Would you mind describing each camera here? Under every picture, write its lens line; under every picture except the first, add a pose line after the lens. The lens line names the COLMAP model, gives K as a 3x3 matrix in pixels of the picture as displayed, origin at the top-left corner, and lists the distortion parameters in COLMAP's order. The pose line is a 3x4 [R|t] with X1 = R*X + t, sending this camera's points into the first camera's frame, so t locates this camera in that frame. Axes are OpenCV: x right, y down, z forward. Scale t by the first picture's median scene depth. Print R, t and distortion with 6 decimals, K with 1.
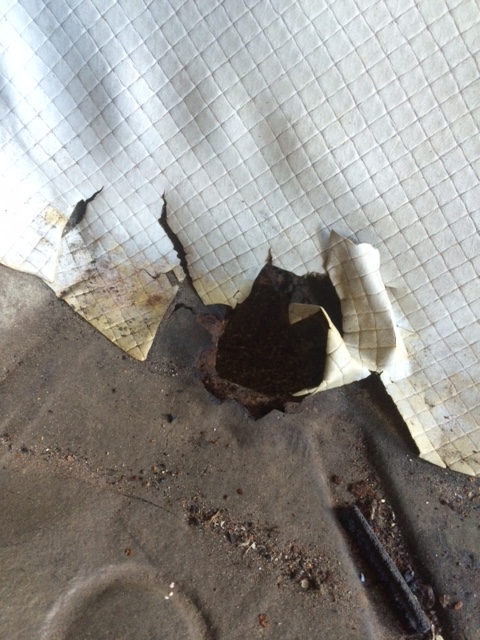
lens RADIAL K [[539.3, 0, 240.0], [0, 539.3, 320.0], [0, 0, 1]] dist [0.088416, -0.140269]
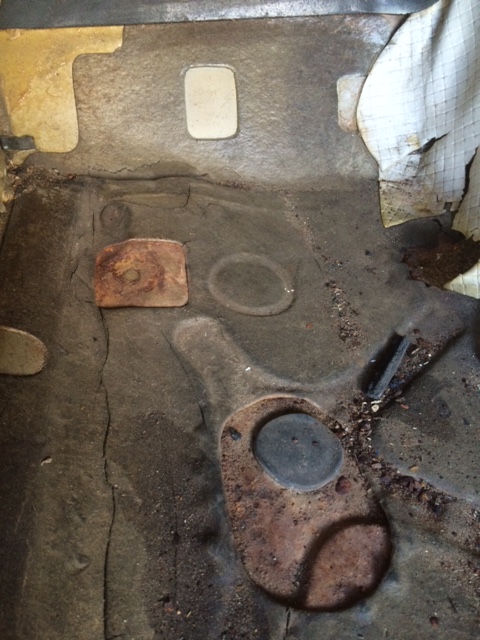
lens RADIAL K [[539.3, 0, 240.0], [0, 539.3, 320.0], [0, 0, 1]] dist [0.088416, -0.140269]
pose [[0.521735, 0.537677, -0.662342, 0.719611], [-0.634048, 0.763829, 0.120615, 0.332619], [0.570768, 0.357027, 0.739429, -0.250044]]
